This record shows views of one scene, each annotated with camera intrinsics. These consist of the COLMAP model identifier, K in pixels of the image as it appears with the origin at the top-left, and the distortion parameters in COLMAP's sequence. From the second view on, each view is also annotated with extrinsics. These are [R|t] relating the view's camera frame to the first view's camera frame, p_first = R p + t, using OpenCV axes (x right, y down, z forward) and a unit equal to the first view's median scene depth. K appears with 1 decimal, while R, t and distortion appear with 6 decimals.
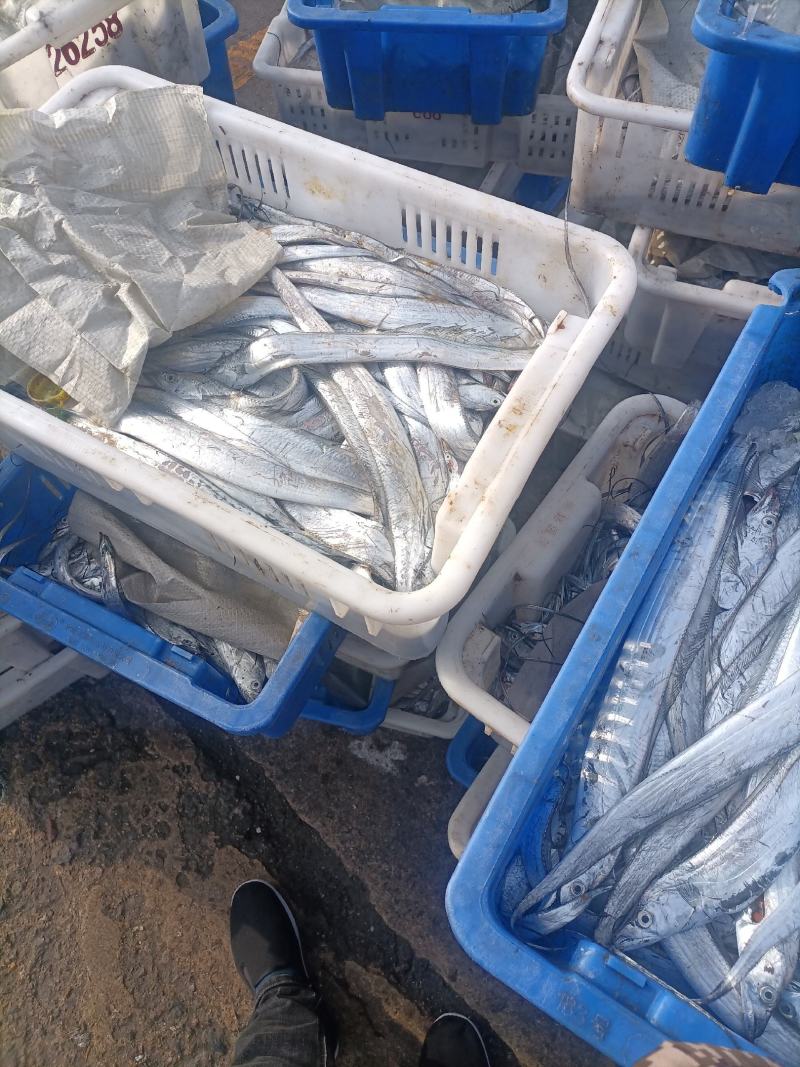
lens RADIAL K [[783.6, 0, 396.2], [0, 783.6, 530.5], [0, 0, 1]] dist [0.026149, -0.002696]
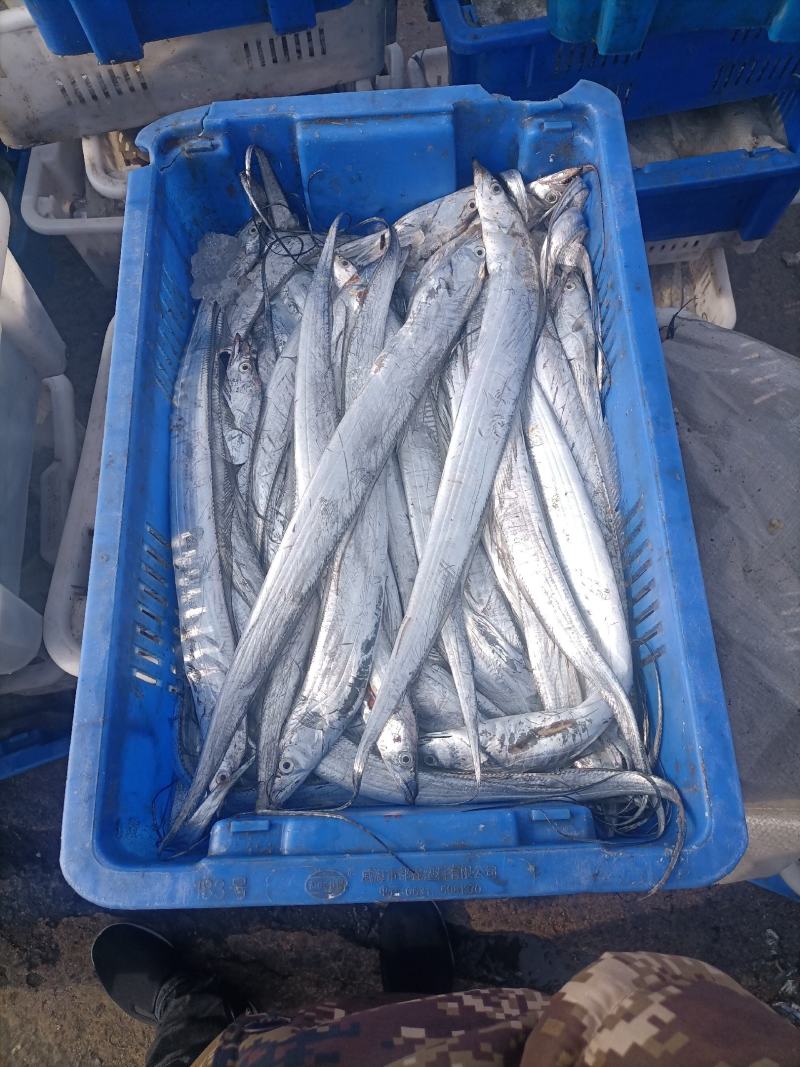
lens RADIAL K [[774.9, 0, 400.0], [0, 774.9, 532.4], [0, 0, 1]] dist [0.055579, -0.032879]
pose [[0.835476, -0.508692, 0.207875, 0.343223], [0.490111, 0.860859, 0.136798, 0.142007], [-0.248539, -0.012410, 0.968542, -0.028840]]
